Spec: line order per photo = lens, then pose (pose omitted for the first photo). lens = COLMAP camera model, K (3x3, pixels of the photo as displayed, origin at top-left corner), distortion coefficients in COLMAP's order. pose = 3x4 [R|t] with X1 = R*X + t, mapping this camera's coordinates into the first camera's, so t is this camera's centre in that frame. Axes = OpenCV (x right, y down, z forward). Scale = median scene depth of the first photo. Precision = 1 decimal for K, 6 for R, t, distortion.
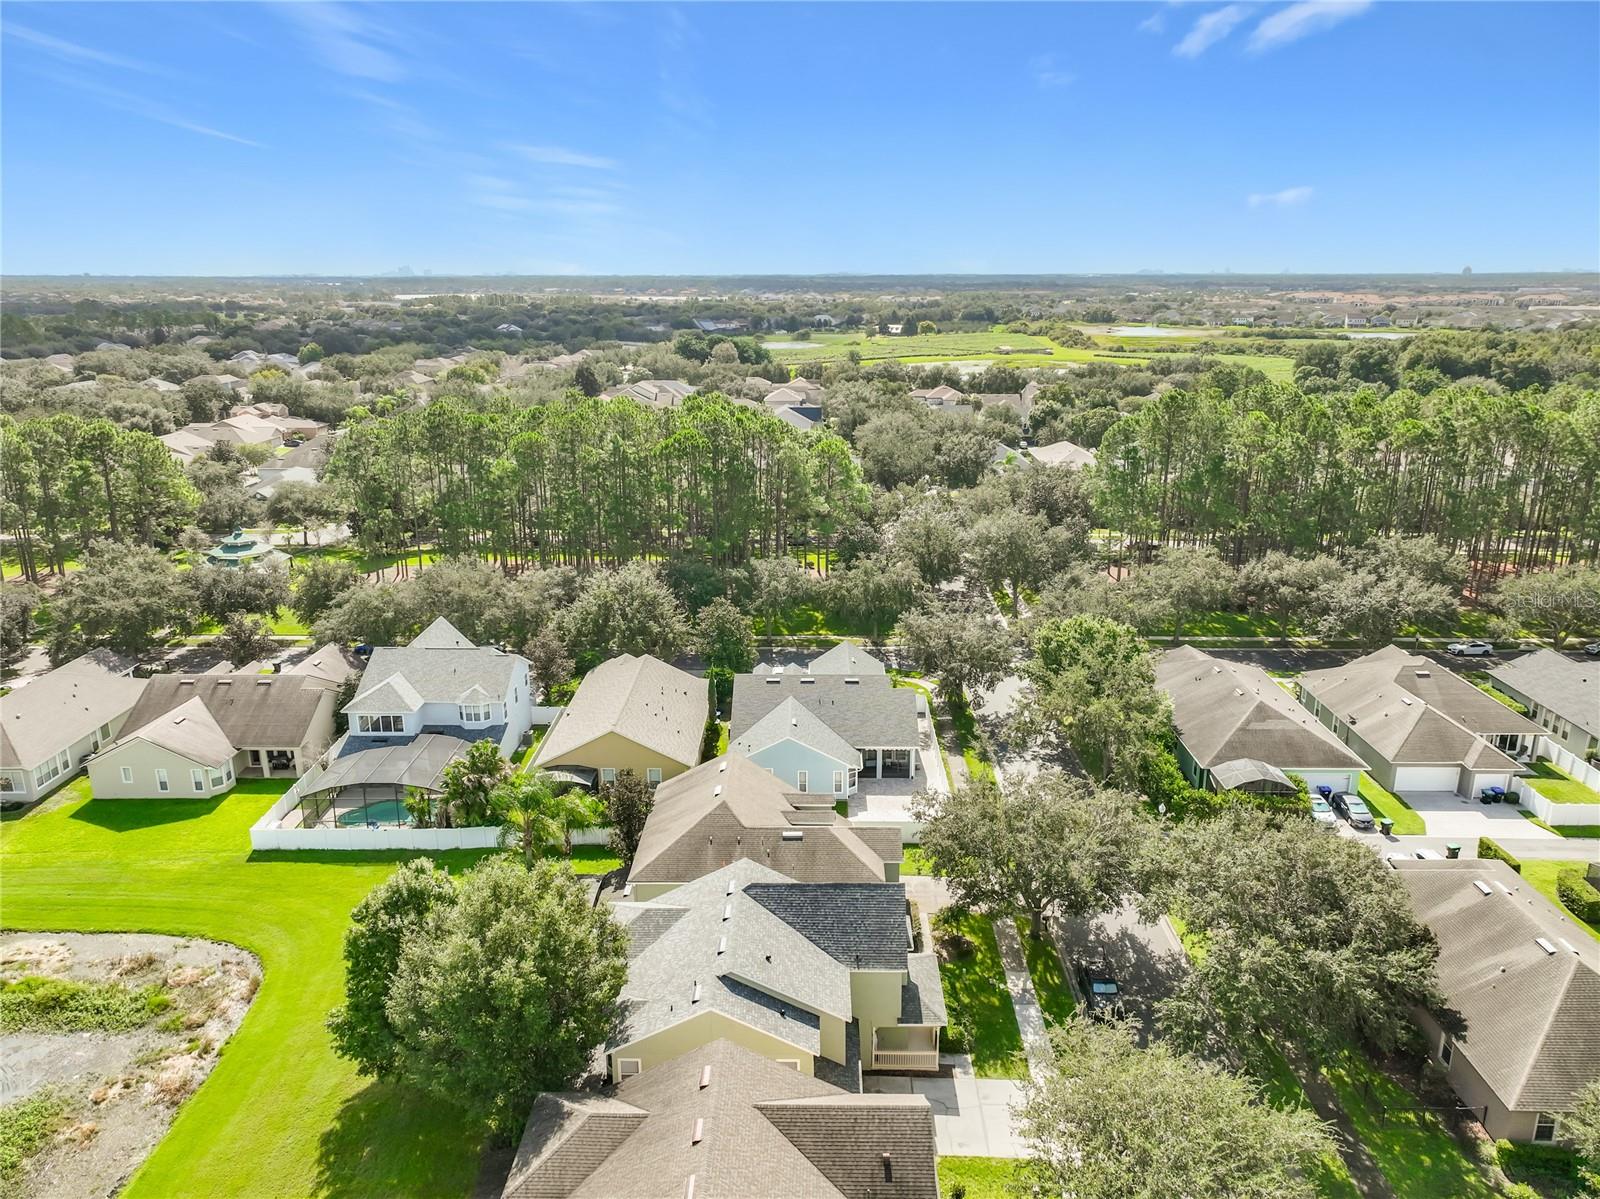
lens RADIAL K [[1140.1, 0, 800.9], [0, 1140.1, 675.3], [0, 0, 1]] dist [0.001510, 0.001601]
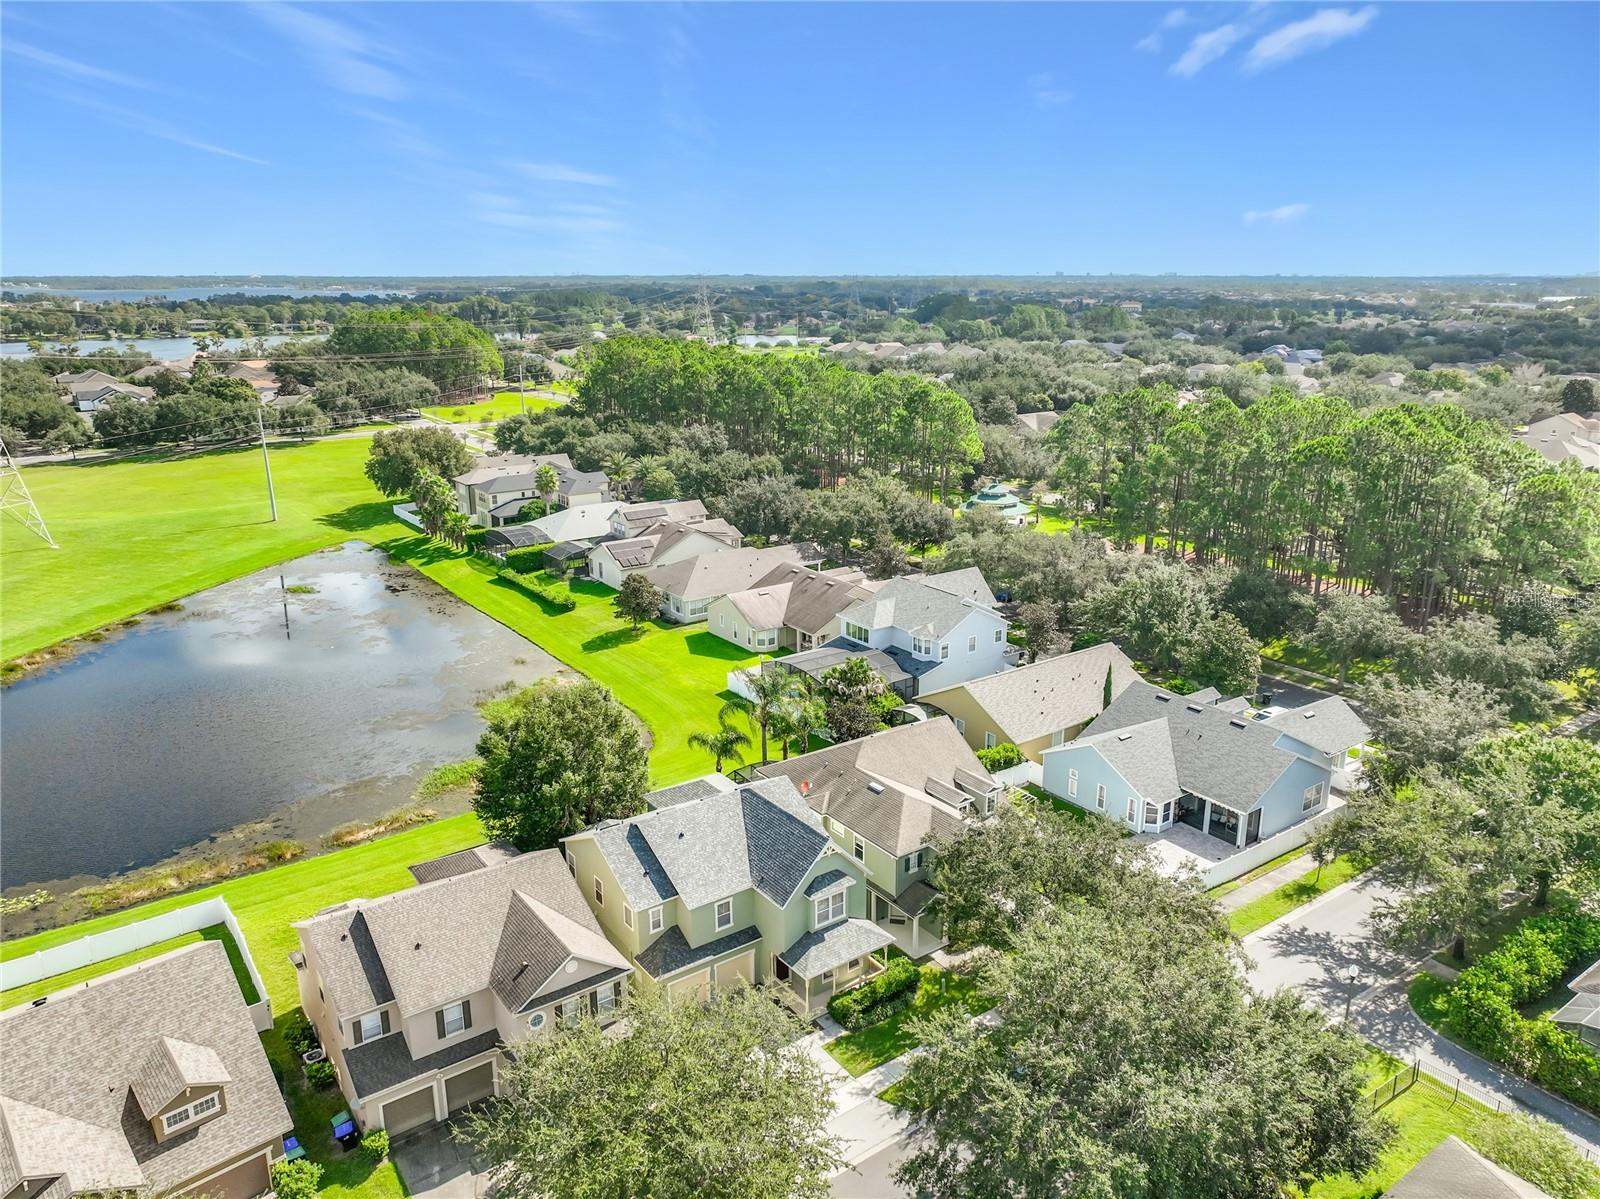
lens RADIAL K [[1139.2, 0, 791.7], [0, 1139.2, 599.2], [0, 0, 1]] dist [0.002433, 0.005720]
pose [[0.588577, 0.223697, -0.776876, 0.529561], [-0.270415, 0.960079, 0.071578, -0.059903], [0.761875, 0.167950, 0.625572, 0.180430]]
